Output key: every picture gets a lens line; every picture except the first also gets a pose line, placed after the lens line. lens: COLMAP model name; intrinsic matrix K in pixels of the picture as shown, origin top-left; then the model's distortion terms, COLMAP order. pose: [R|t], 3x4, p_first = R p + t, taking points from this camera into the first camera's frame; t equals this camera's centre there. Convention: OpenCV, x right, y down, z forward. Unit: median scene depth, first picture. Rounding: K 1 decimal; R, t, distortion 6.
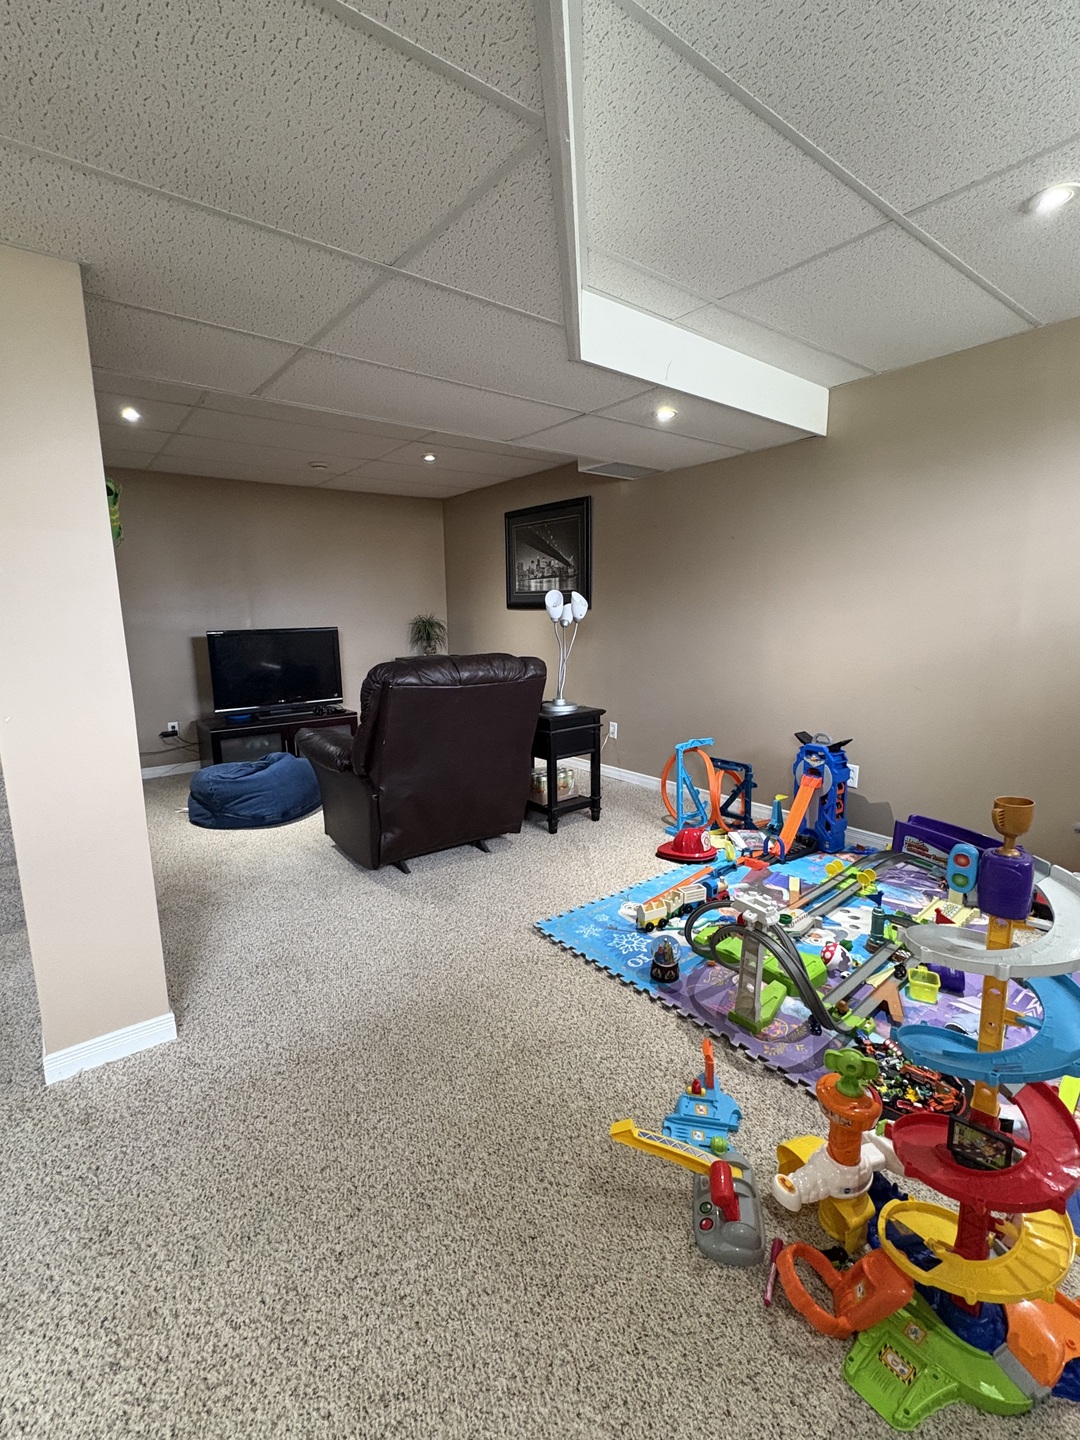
lens RADIAL K [[650.2, 0, 541.5], [0, 650.2, 719.2], [0, 0, 1]] dist [0.004542, 0.000529]
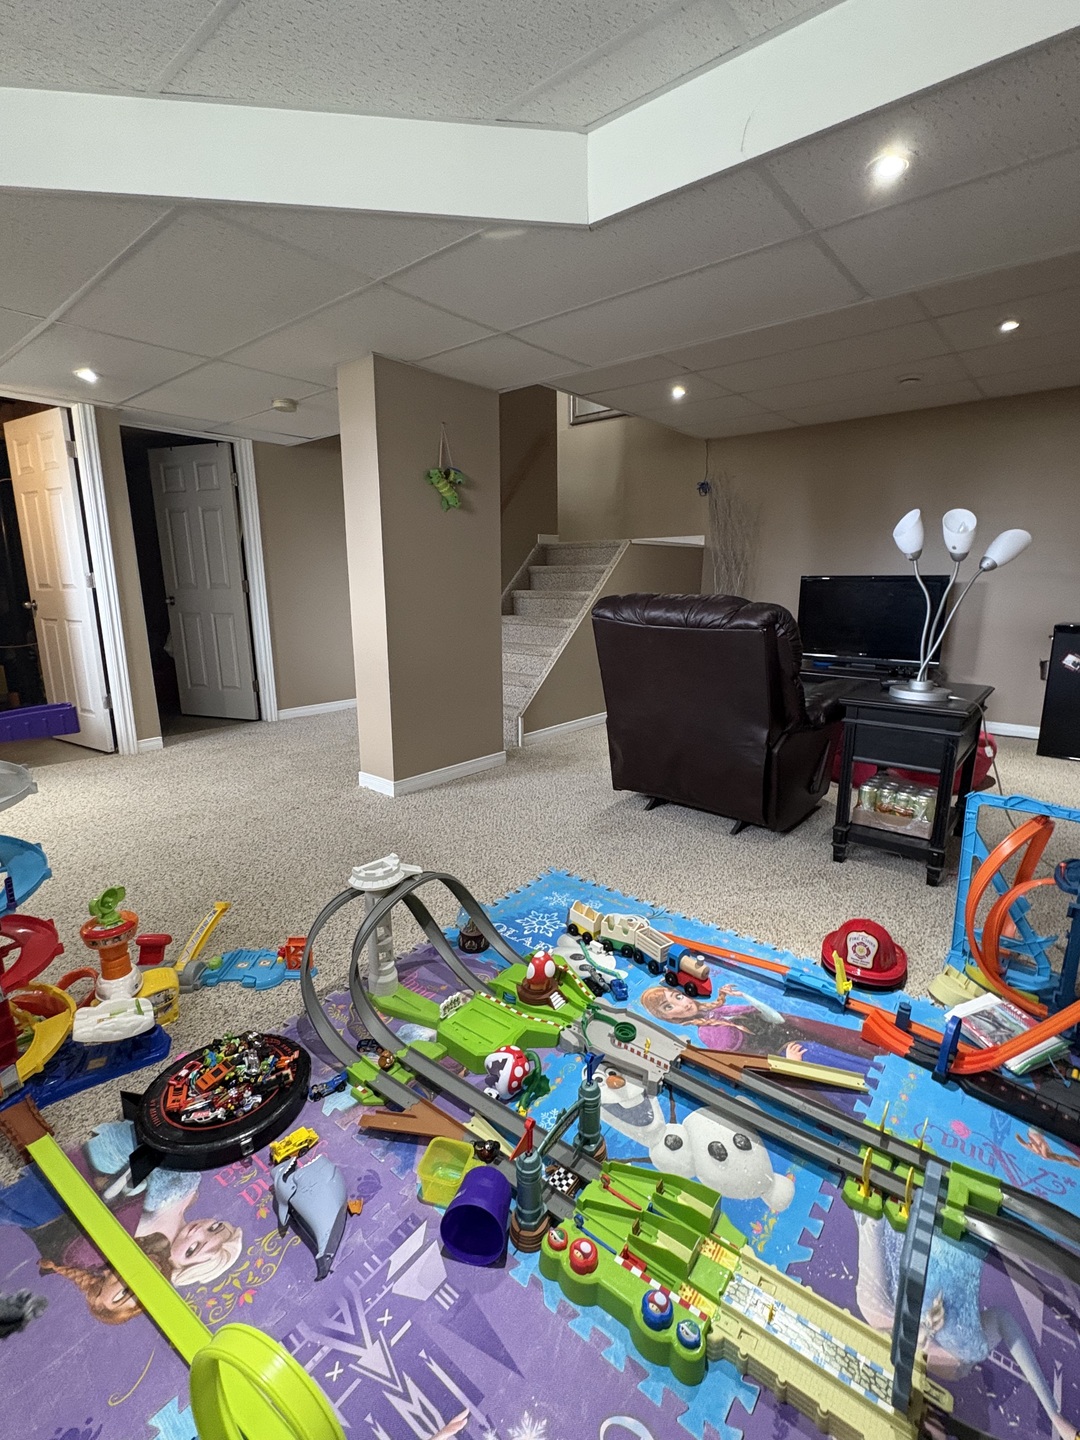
lens RADIAL K [[650.2, 0, 542.4], [0, 650.2, 717.0], [0, 0, 1]] dist [0.004542, 0.000529]
pose [[0.203507, 0.219178, -0.954225, 0.766860], [-0.165534, 0.968292, 0.187105, -0.073080], [0.964978, 0.119880, 0.233336, 0.649571]]
